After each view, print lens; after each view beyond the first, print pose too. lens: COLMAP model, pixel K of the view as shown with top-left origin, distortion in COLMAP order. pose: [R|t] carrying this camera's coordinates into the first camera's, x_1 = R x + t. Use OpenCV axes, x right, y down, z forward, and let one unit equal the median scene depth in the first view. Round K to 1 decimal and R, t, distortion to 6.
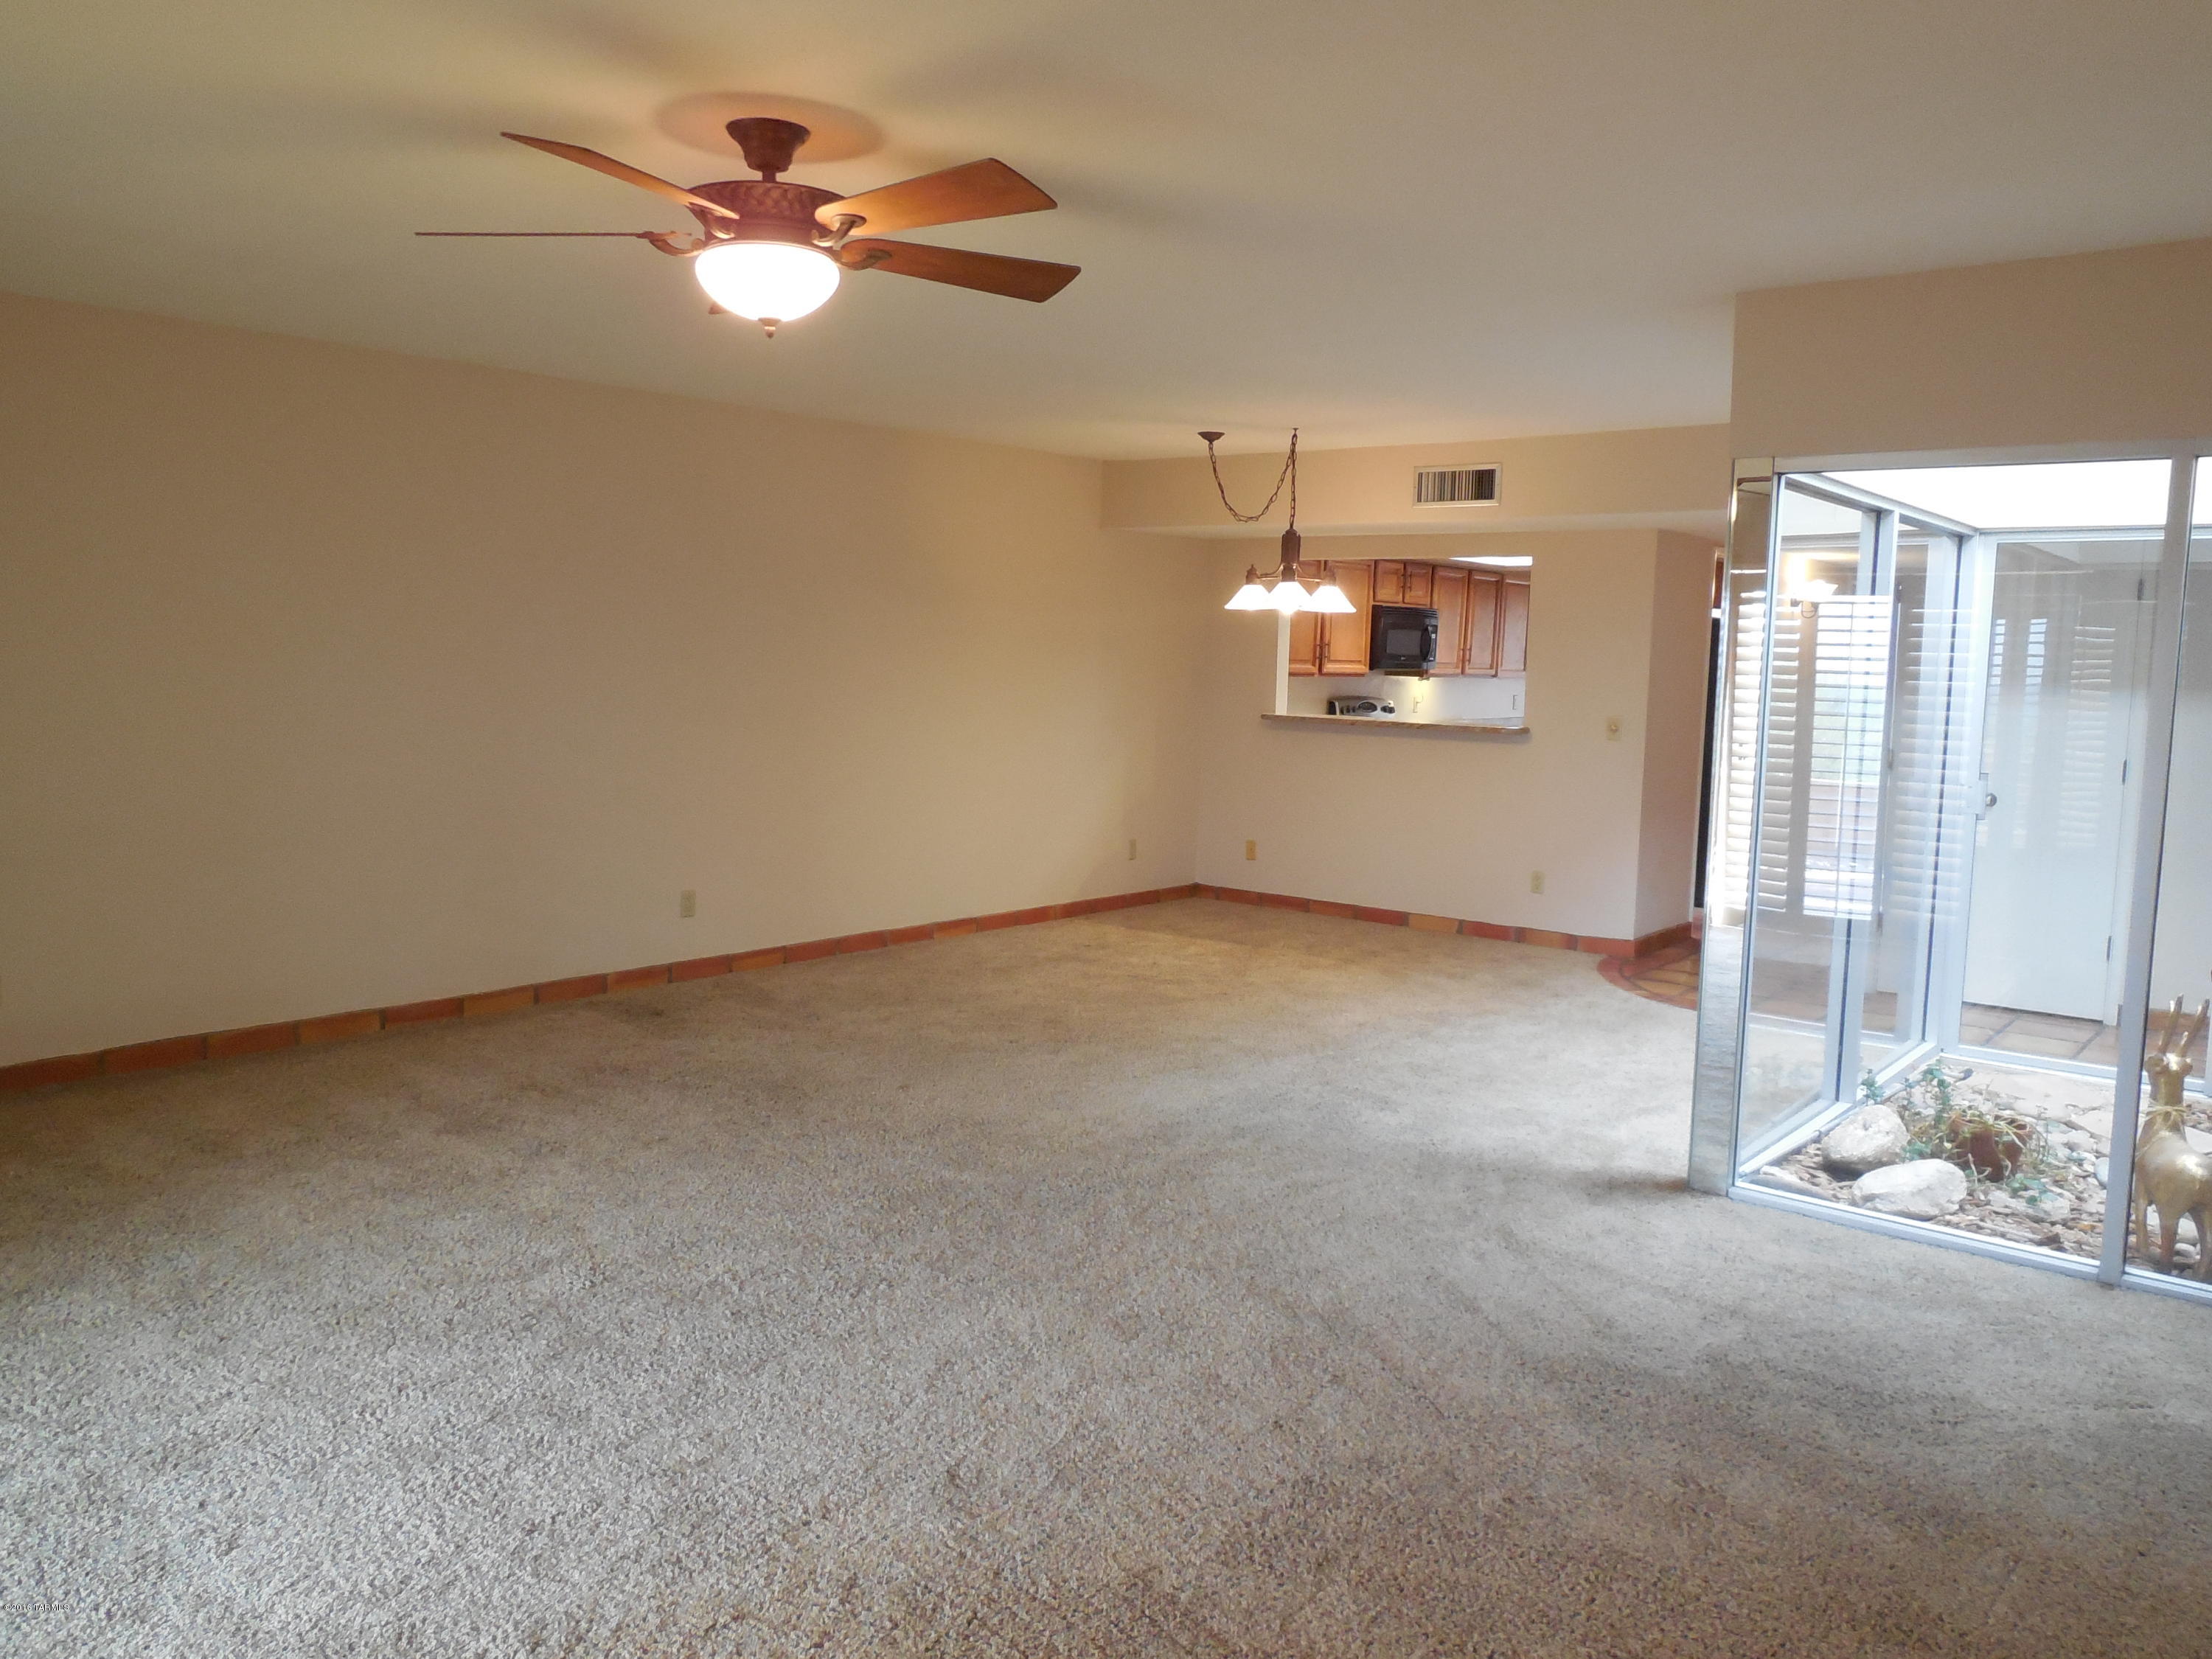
lens RADIAL K [[1650.9, 0, 1110.6], [0, 1650.9, 837.6], [0, 0, 1]] dist [-0.033226, 0.026743]
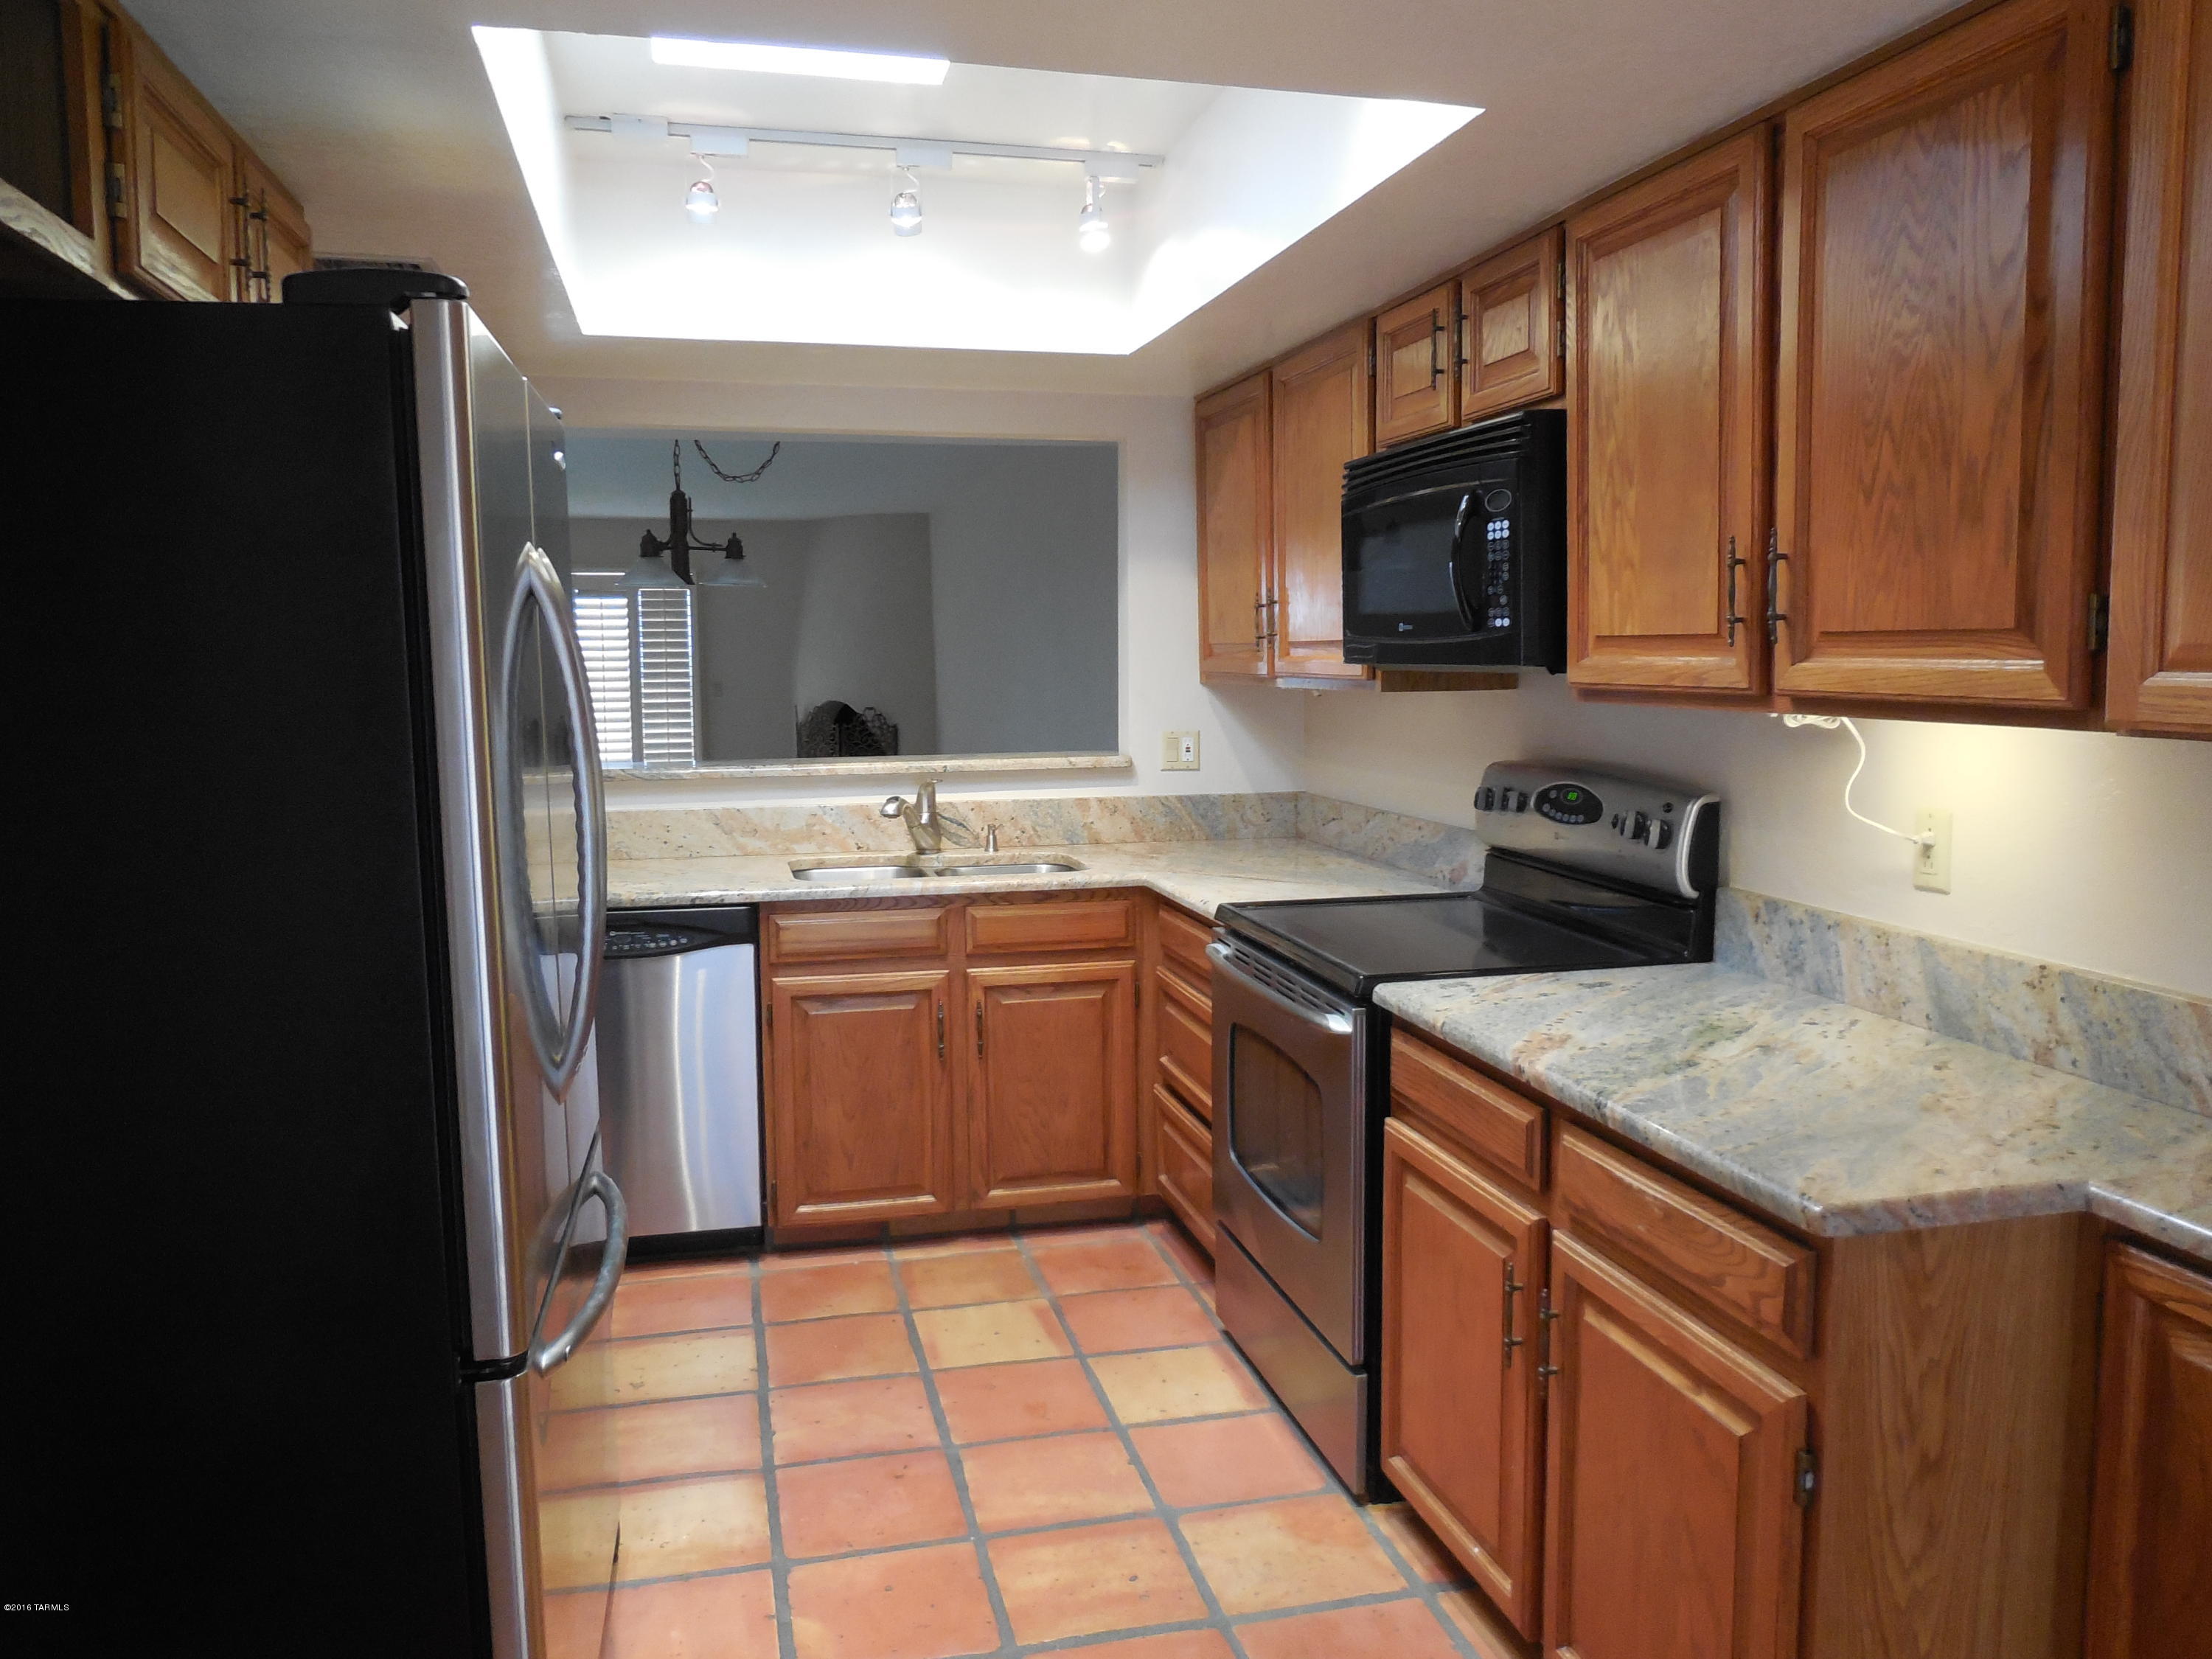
lens RADIAL K [[1650.9, 0, 1105.0], [0, 1650.9, 828.3], [0, 0, 1]] dist [-0.033226, 0.026743]
pose [[-0.605408, 0.065540, -0.793212, 0.498466], [-0.099351, 0.982586, 0.157015, -0.130277], [0.789690, 0.173864, -0.588355, 1.291603]]
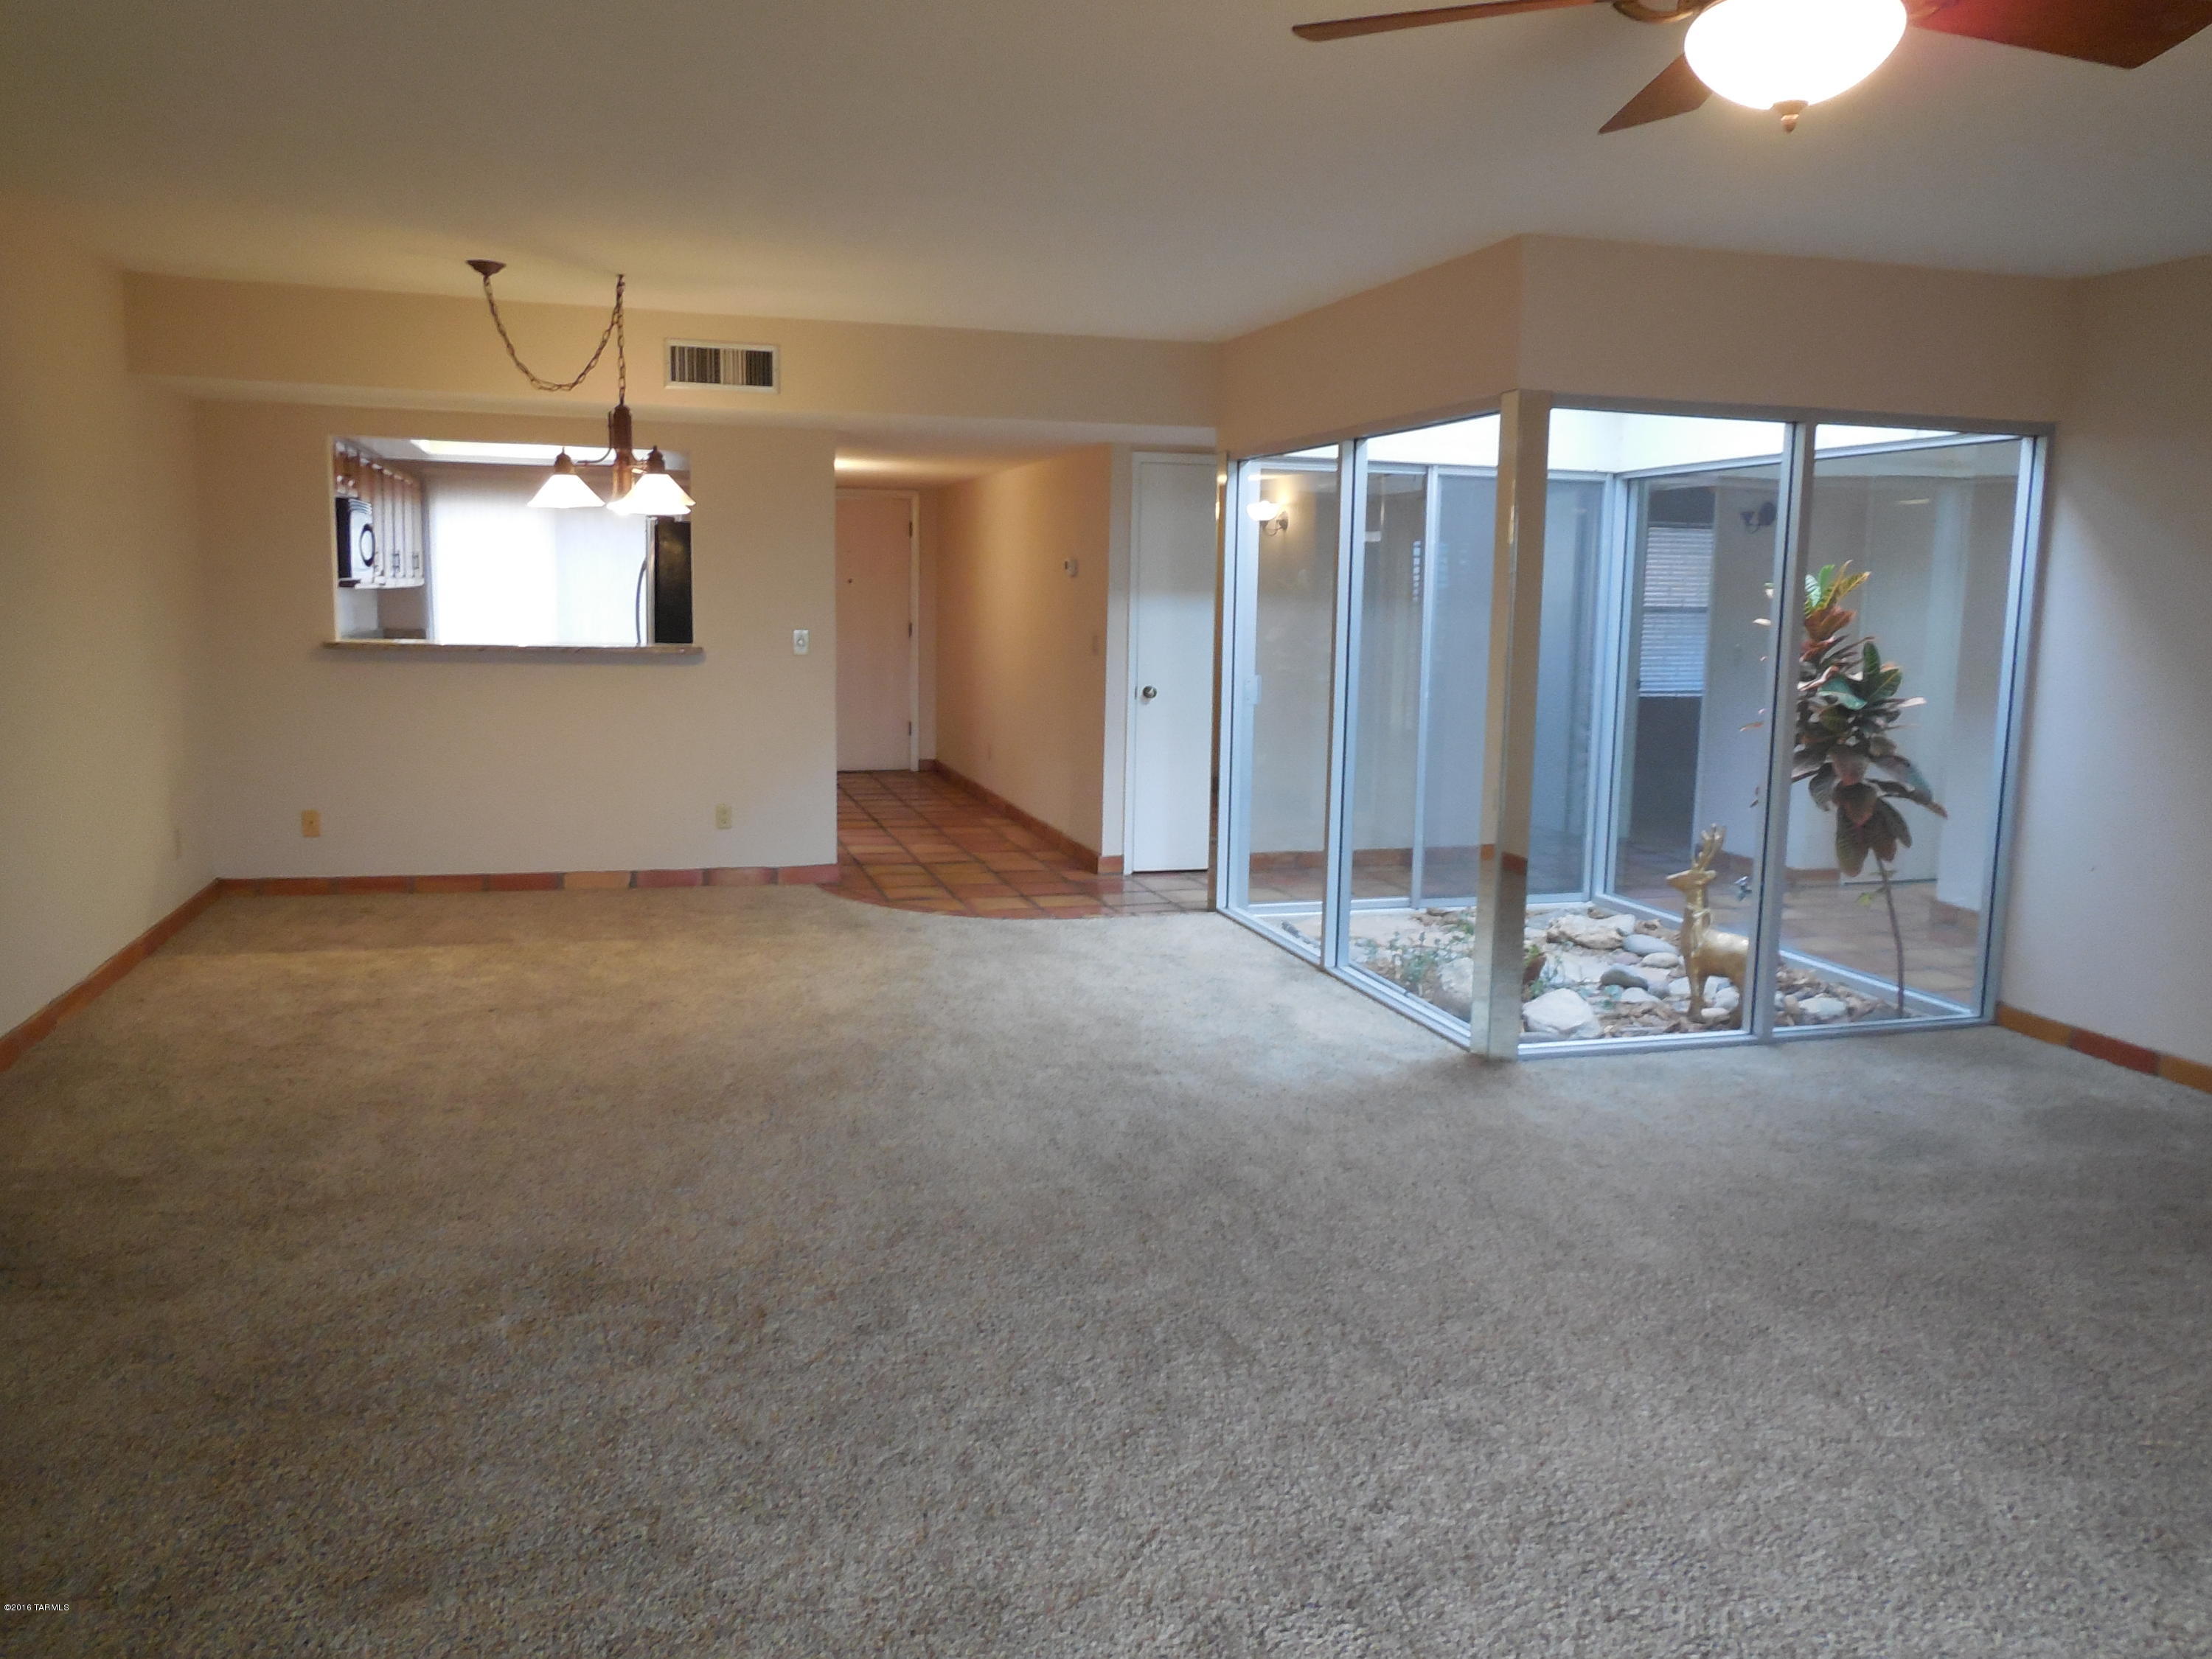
lens RADIAL K [[1650.9, 0, 1114.5], [0, 1650.9, 812.8], [0, 0, 1]] dist [-0.033226, 0.026743]
pose [[0.564912, -0.124541, 0.815699, -0.321041], [0.084983, 0.992069, 0.092615, -0.036193], [-0.820763, 0.017001, 0.571015, 0.278232]]
